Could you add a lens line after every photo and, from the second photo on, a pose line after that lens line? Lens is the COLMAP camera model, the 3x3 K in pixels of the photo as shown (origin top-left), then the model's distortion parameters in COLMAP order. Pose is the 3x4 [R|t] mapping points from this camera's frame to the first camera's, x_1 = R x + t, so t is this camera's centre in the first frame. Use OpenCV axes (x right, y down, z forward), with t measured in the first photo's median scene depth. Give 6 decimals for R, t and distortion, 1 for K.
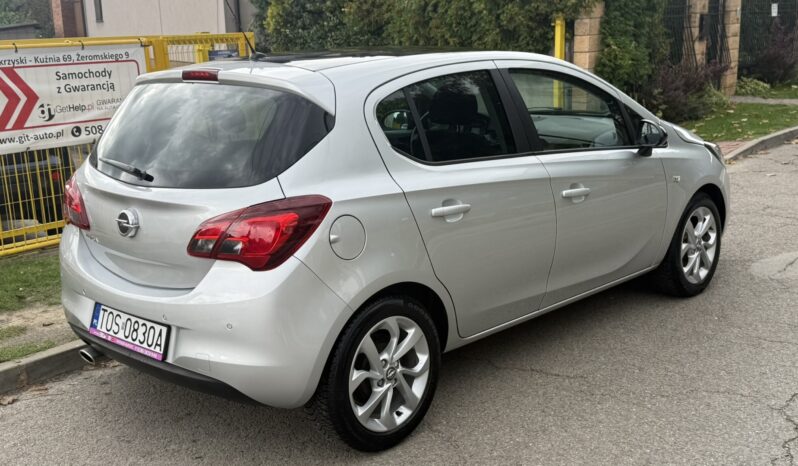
lens RADIAL K [[914.4, 0, 399.0], [0, 914.4, 233.0], [0, 0, 1]] dist [0.195636, -0.486926]
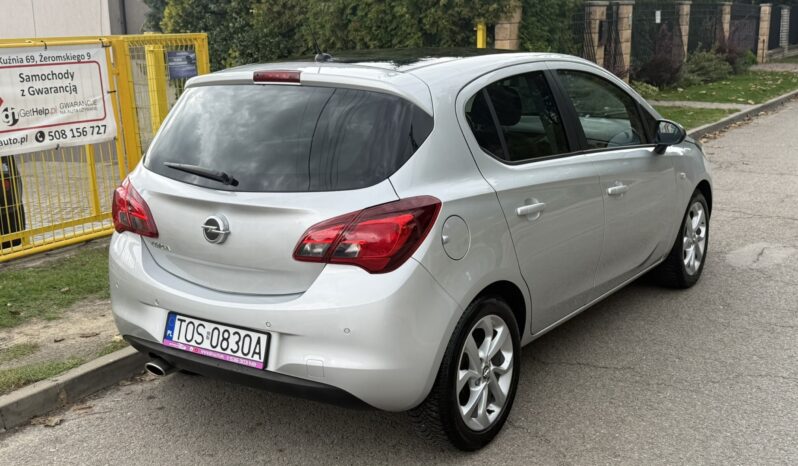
lens RADIAL K [[914.4, 0, 399.0], [0, 914.4, 233.0], [0, 0, 1]] dist [0.195636, -0.486926]
pose [[0.987817, -0.025262, 0.153553, -0.188023], [0.025826, 0.999665, -0.001675, -0.000144], [-0.153459, 0.005620, 0.988139, 0.012476]]
